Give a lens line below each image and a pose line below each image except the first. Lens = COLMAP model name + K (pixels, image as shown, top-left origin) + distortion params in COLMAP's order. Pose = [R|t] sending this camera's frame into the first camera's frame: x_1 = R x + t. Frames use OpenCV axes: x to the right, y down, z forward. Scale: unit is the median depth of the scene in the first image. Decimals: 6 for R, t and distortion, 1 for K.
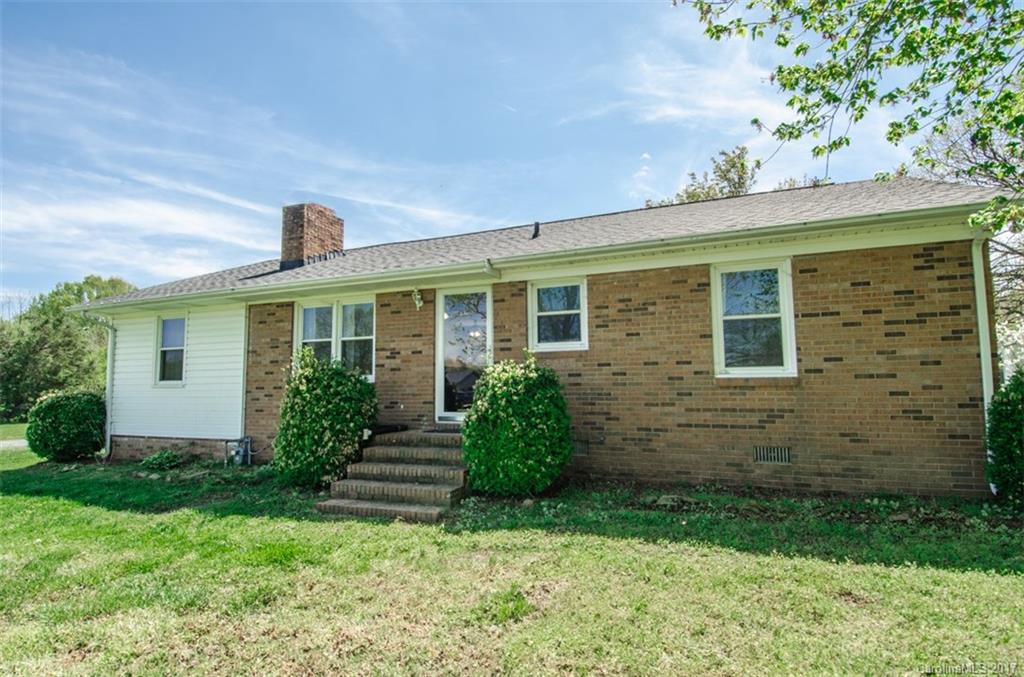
lens RADIAL K [[527.9, 0, 509.0], [0, 527.9, 335.3], [0, 0, 1]] dist [0.034506, -0.044722]
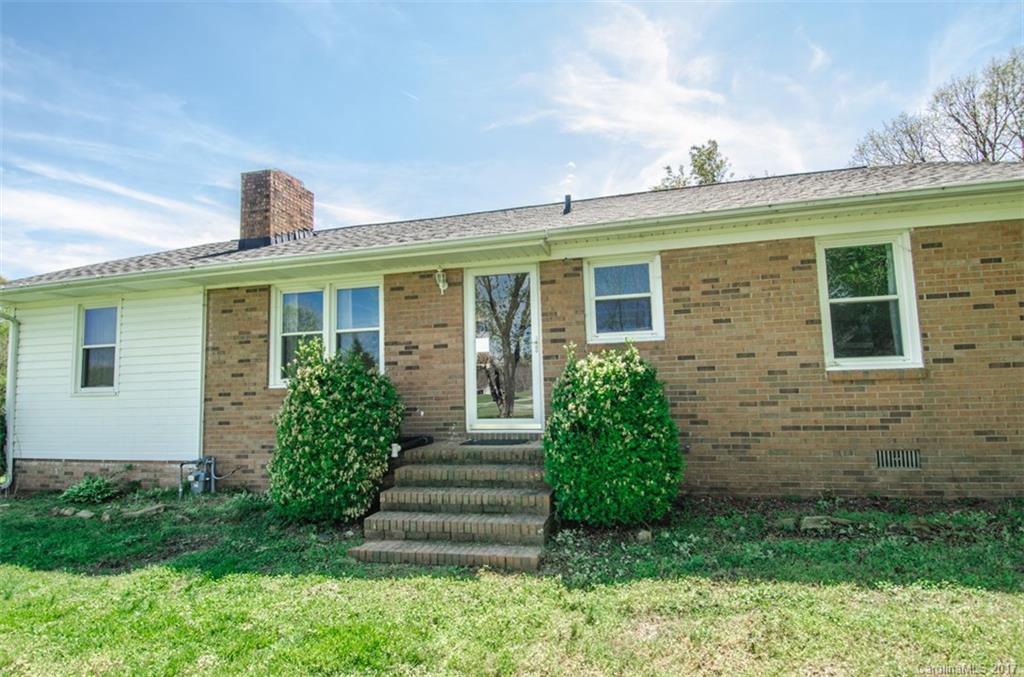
lens RADIAL K [[527.9, 0, 509.0], [0, 527.9, 335.3], [0, 0, 1]] dist [0.034506, -0.044722]
pose [[0.990291, -0.003564, 0.138967, -0.218252], [0.004437, 0.999972, -0.005975, 0.024912], [-0.138942, 0.006533, 0.990279, 0.216643]]
